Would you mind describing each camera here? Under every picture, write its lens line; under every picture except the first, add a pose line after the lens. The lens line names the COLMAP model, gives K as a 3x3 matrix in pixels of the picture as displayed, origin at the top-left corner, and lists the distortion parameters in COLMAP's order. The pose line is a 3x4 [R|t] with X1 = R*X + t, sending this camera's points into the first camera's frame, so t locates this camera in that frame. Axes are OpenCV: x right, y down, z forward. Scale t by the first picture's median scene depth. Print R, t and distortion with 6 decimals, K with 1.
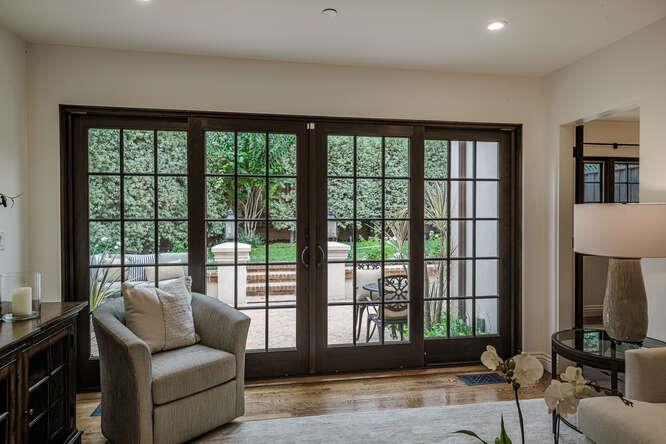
lens RADIAL K [[411.1, 0, 333.0], [0, 411.1, 222.0], [0, 0, 1]] dist [-0.001125, -0.000273]
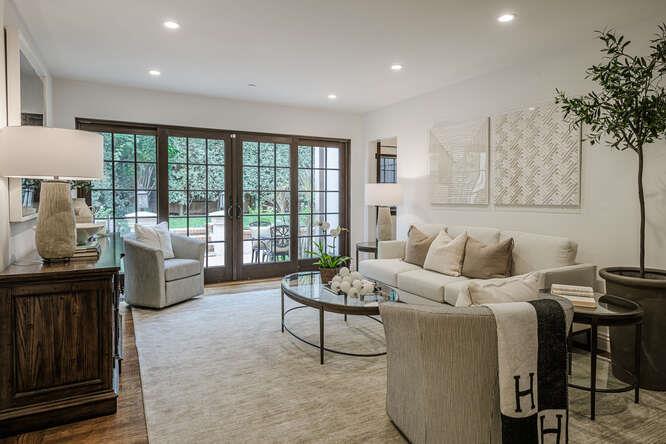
lens RADIAL K [[411.1, 0, 333.0], [0, 411.1, 222.0], [0, 0, 1]] dist [-0.001125, -0.000273]
pose [[0.955938, -0.013852, 0.293242, -0.154683], [-0.002507, 0.998465, 0.055336, 0.027571], [-0.293558, -0.053633, 0.954436, -0.738533]]
